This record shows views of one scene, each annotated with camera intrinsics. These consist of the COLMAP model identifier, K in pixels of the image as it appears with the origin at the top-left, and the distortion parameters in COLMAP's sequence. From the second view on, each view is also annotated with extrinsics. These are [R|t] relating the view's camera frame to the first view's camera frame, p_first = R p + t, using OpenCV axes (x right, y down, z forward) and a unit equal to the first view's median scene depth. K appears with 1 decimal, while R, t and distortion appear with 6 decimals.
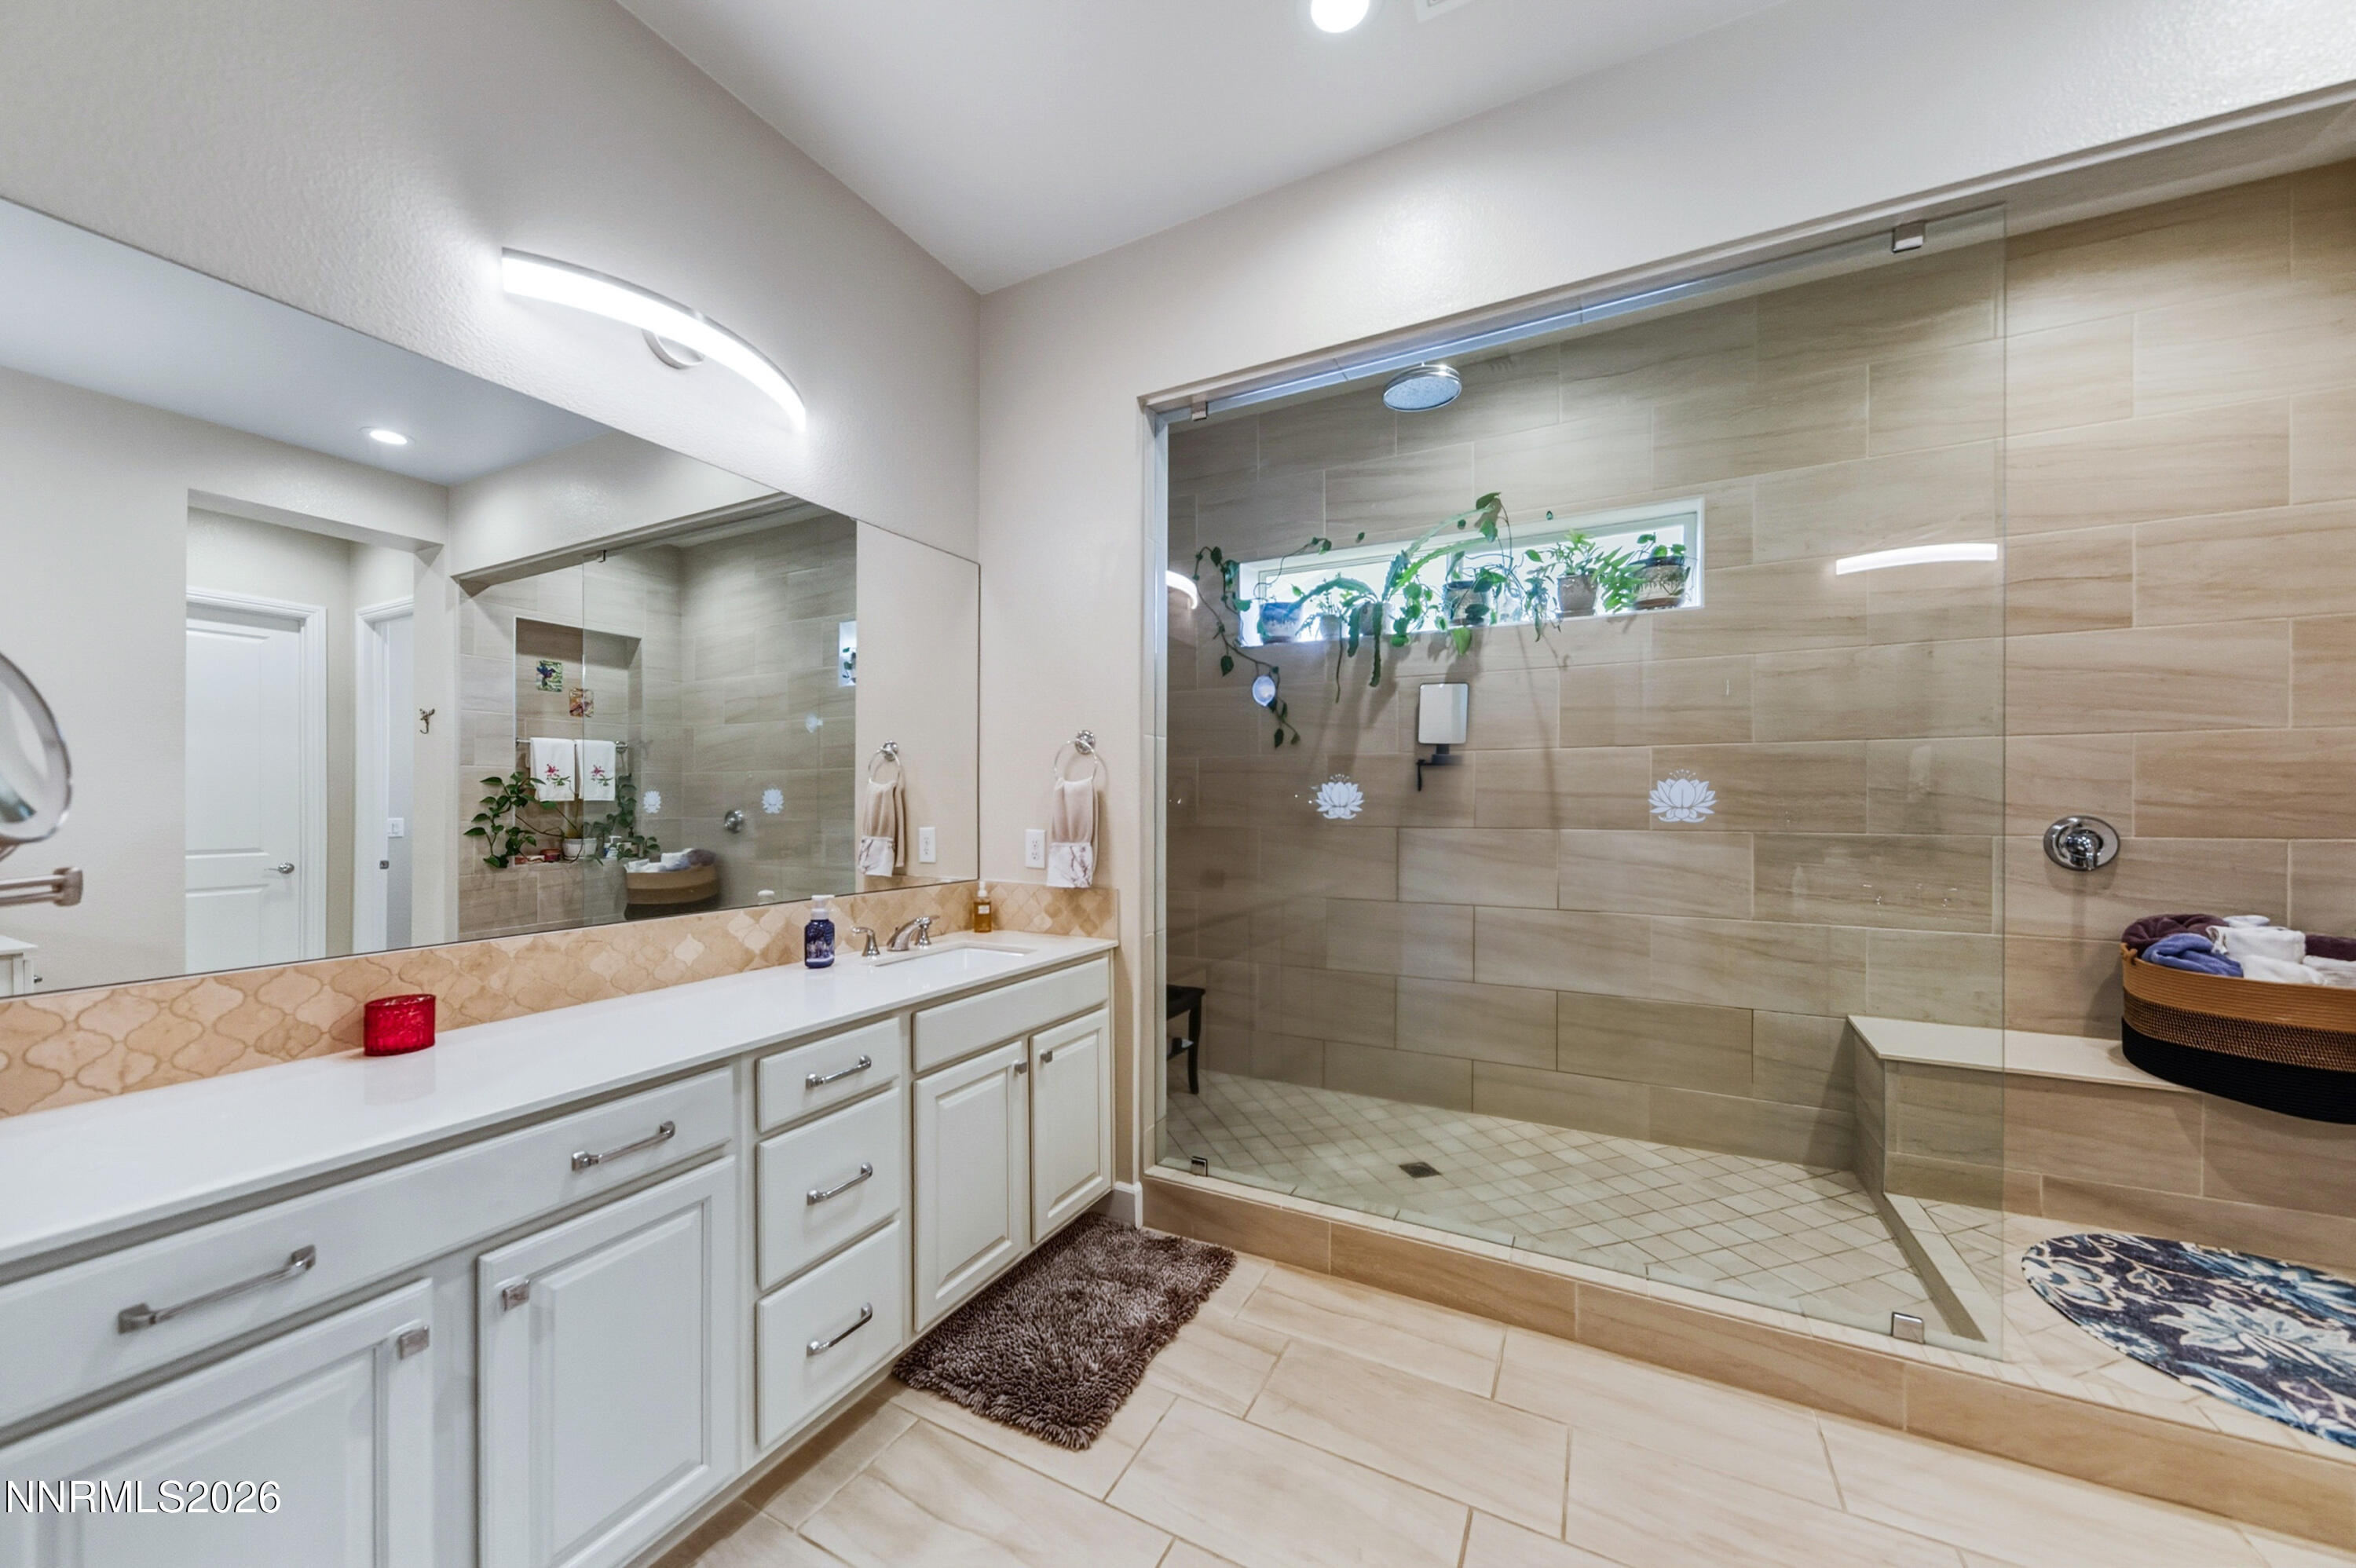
lens RADIAL K [[831.6, 0, 1167.6], [0, 831.6, 798.9], [0, 0, 1]] dist [-0.000468, 0.000124]
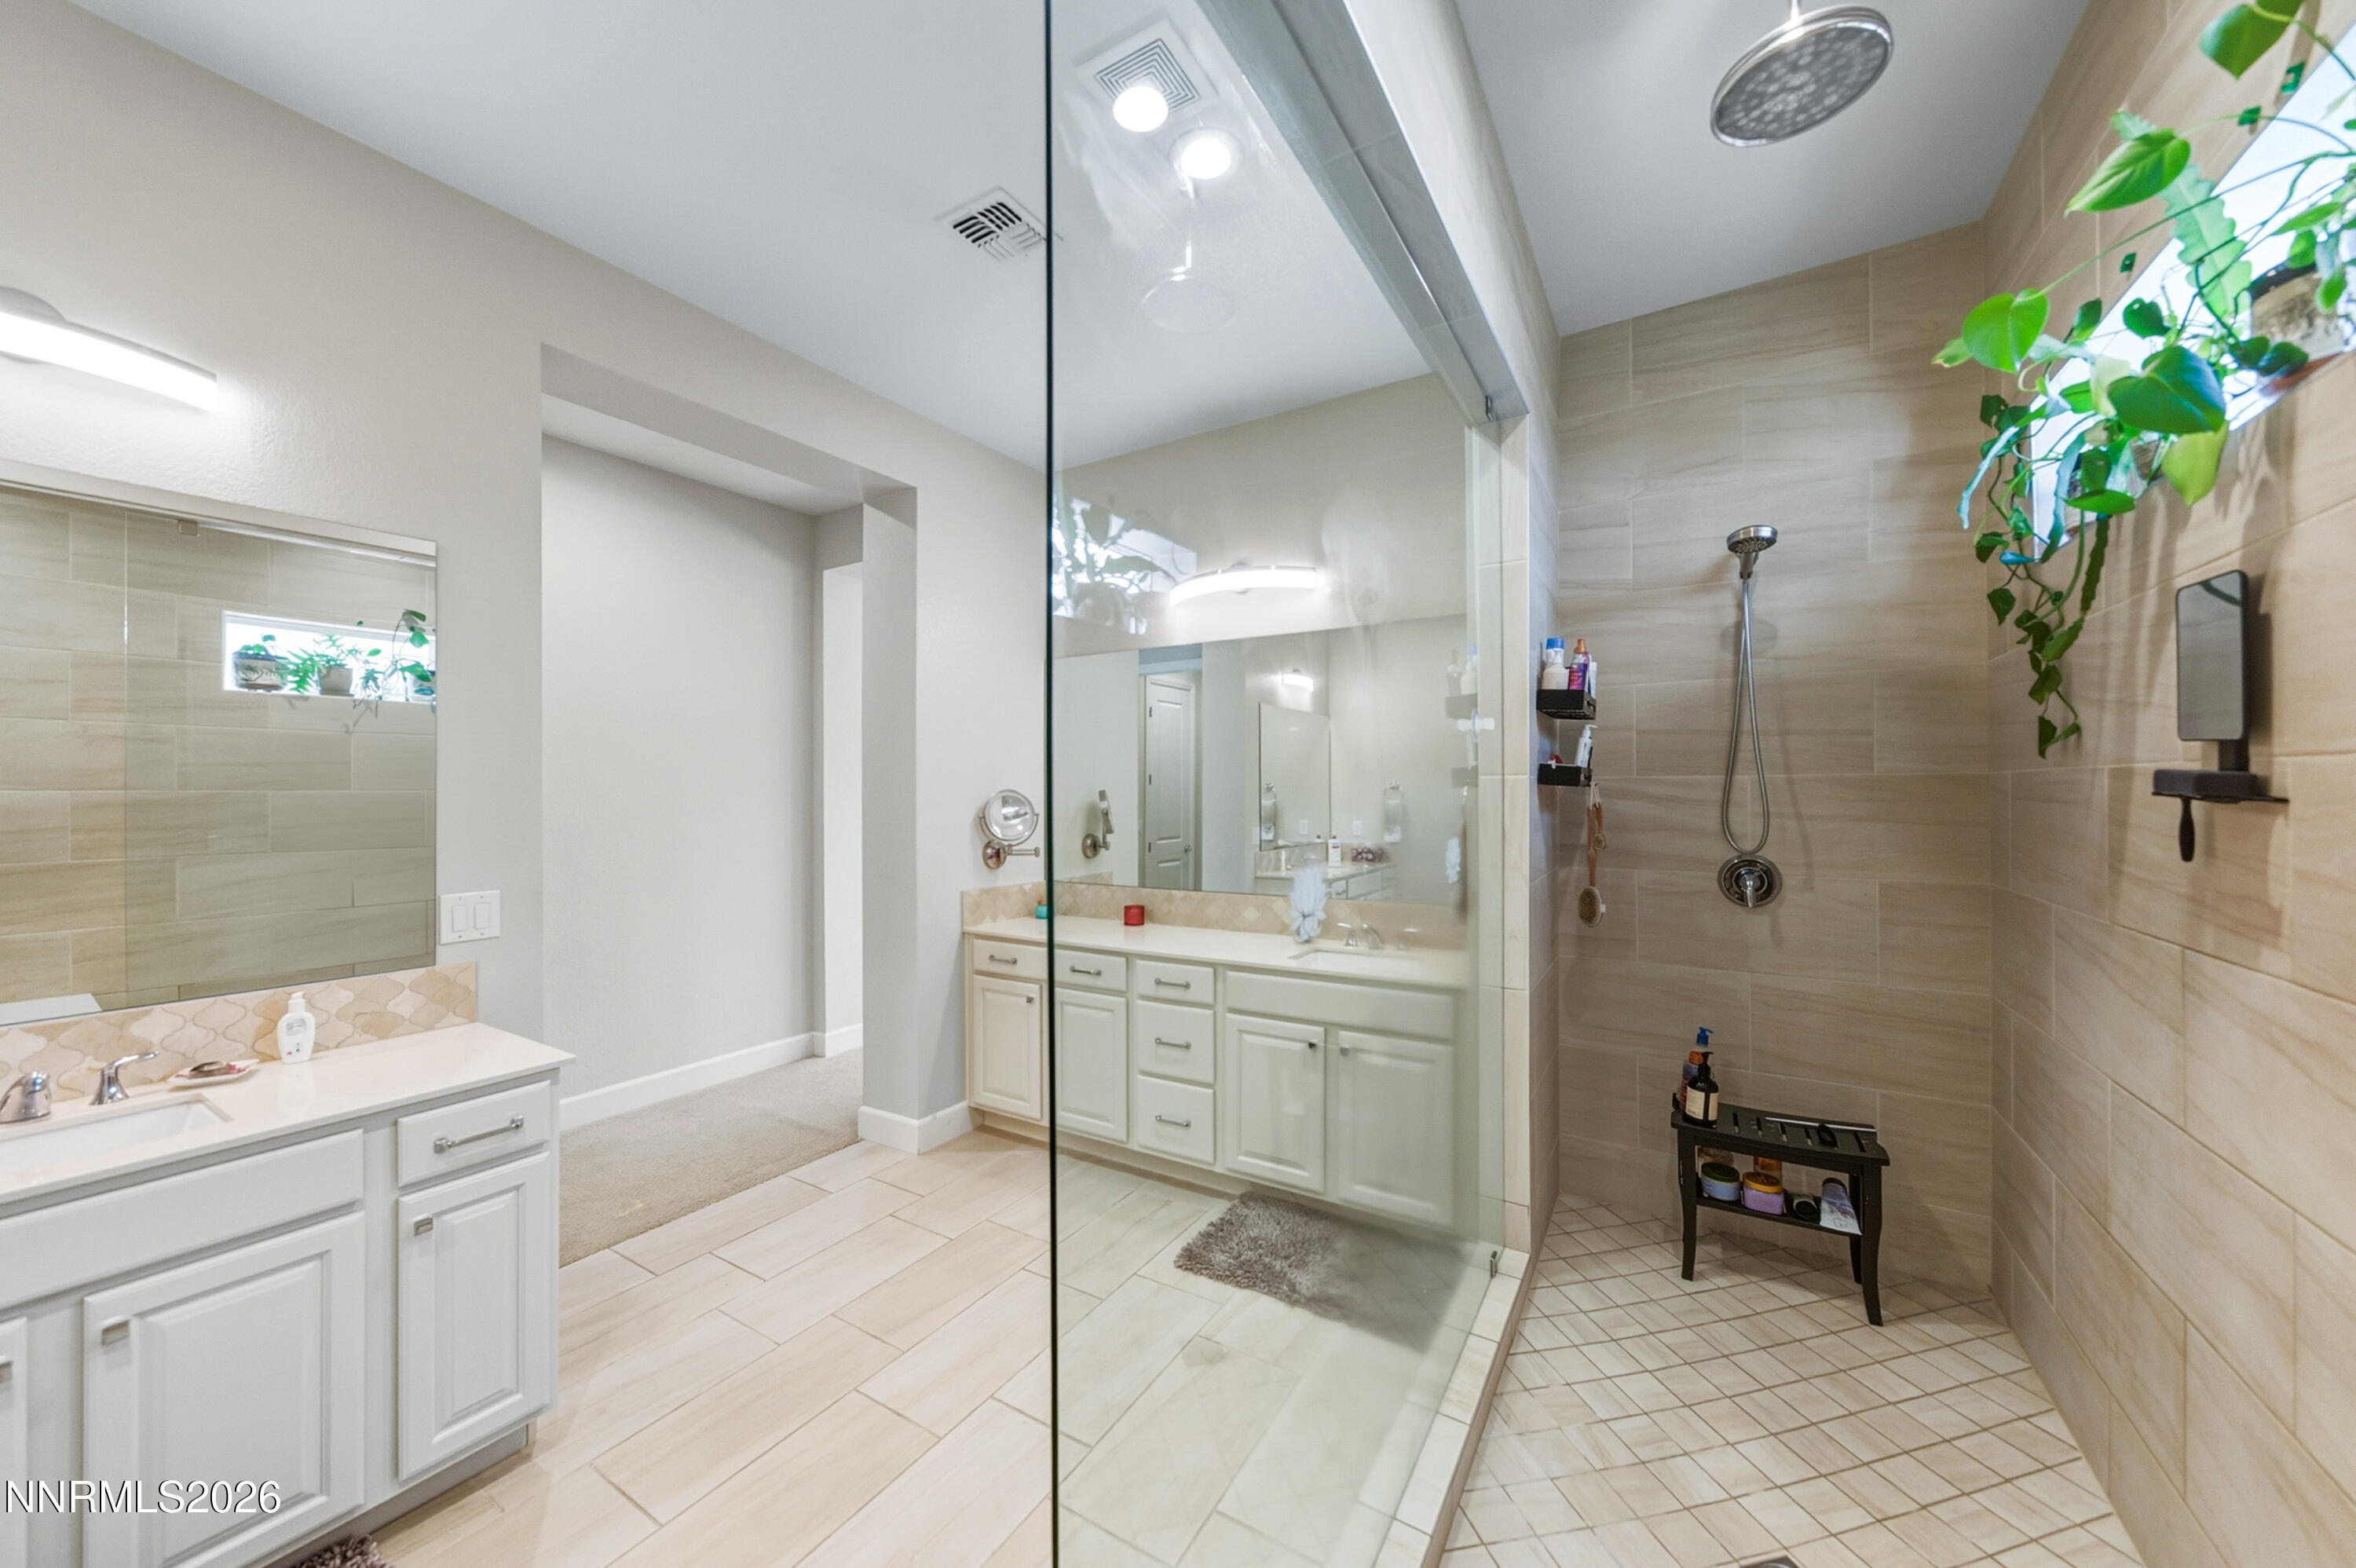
lens RADIAL K [[831.6, 0, 1167.6], [0, 831.6, 798.9], [0, 0, 1]] dist [-0.000468, 0.000124]
pose [[-0.073662, 0.005546, -0.997268, 1.337397], [0.013653, 0.999896, 0.004552, -0.084241], [0.997190, -0.013280, -0.073731, 1.037180]]
